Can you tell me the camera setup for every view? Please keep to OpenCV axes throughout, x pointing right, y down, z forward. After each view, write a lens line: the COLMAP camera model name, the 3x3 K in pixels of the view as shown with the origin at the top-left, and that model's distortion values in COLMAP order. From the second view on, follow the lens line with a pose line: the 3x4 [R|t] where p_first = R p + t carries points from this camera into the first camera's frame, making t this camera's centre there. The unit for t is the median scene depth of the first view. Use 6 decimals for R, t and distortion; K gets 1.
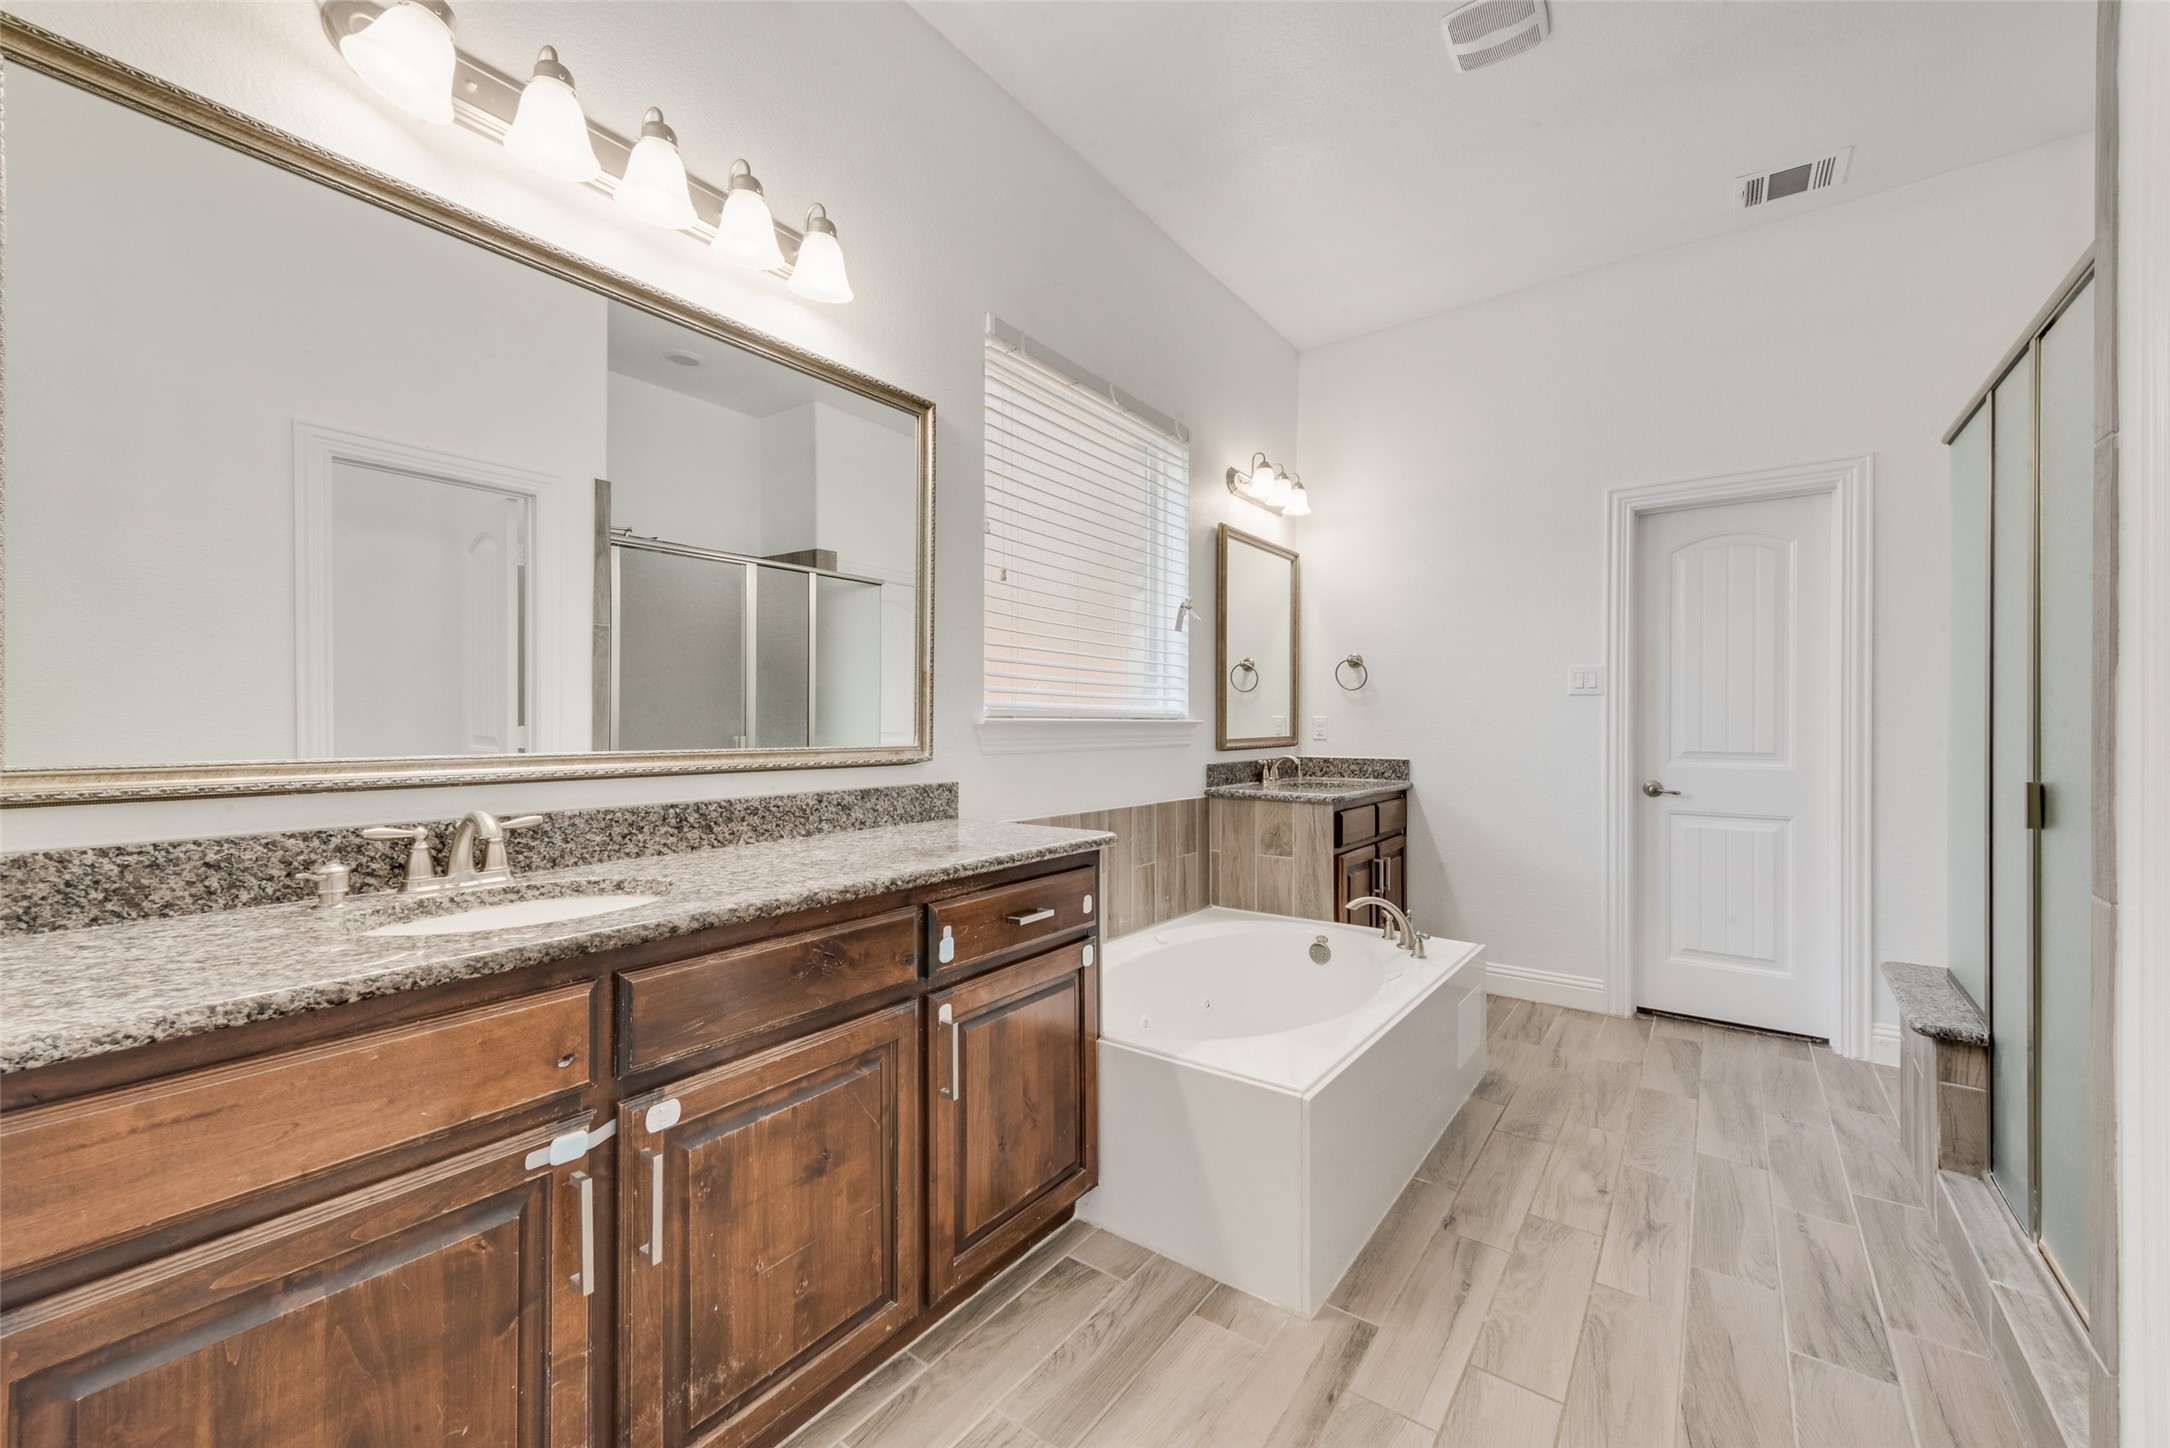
lens RADIAL K [[861.6, 0, 1092.3], [0, 861.6, 729.5], [0, 0, 1]] dist [0.022401, -0.006222]
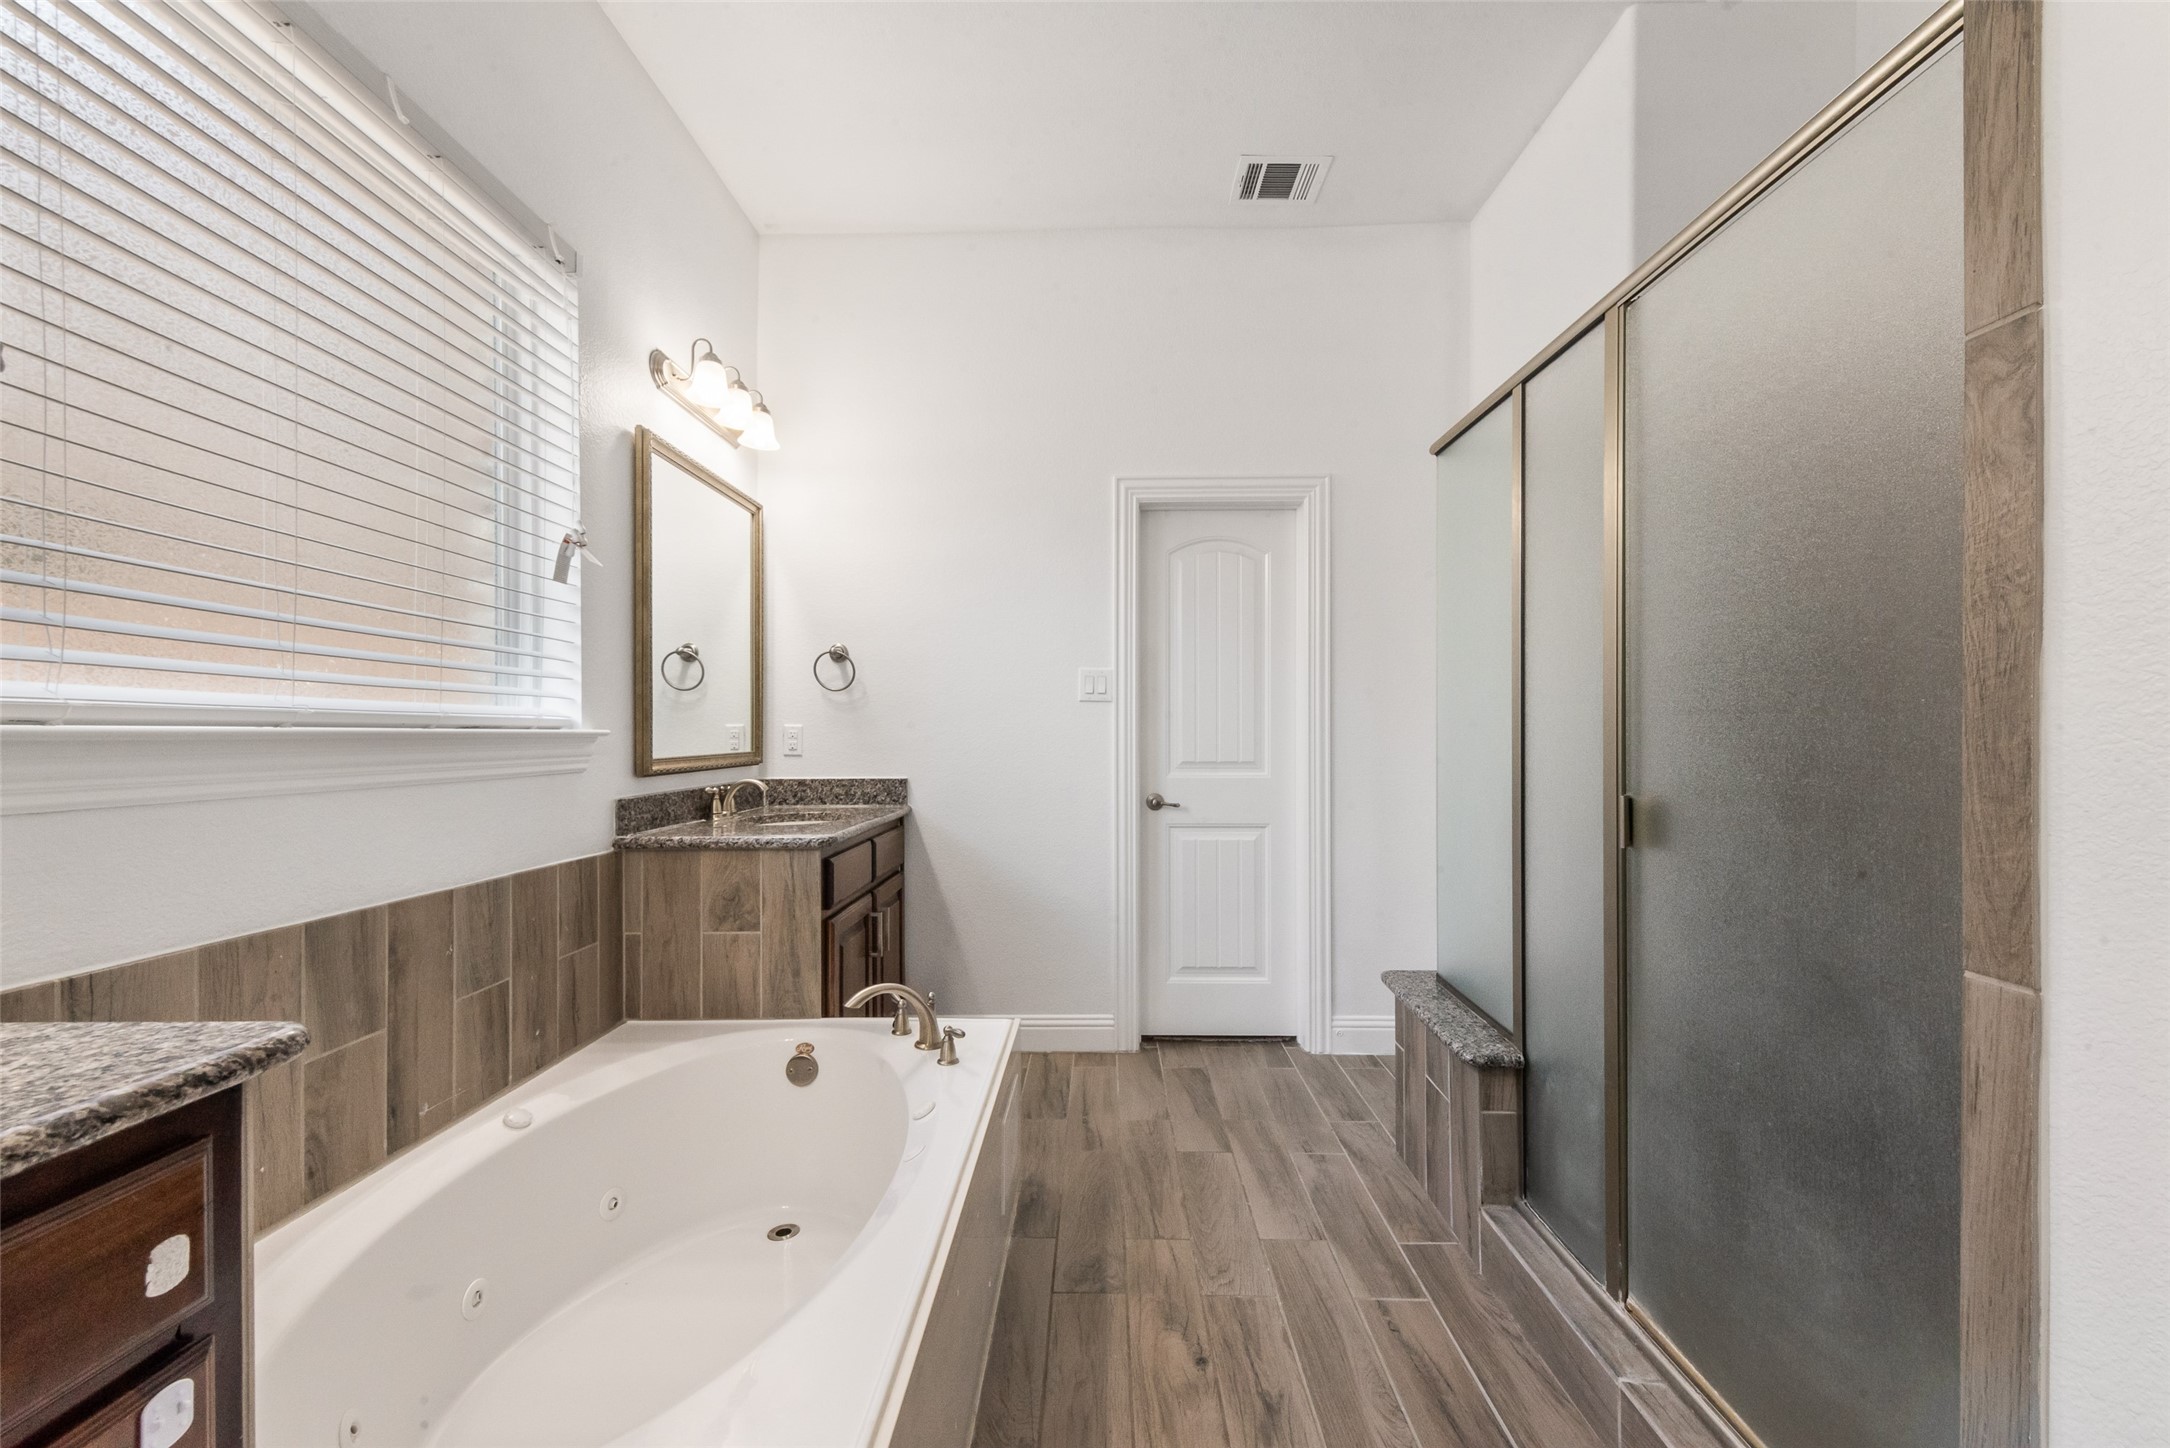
lens RADIAL K [[861.6, 0, 1092.3], [0, 861.6, 729.5], [0, 0, 1]] dist [0.022401, -0.006222]
pose [[0.818016, -0.001569, 0.575193, 0.053126], [0.008531, 0.999919, -0.009405, -0.002106], [-0.575132, 0.012600, 0.817964, 0.281782]]
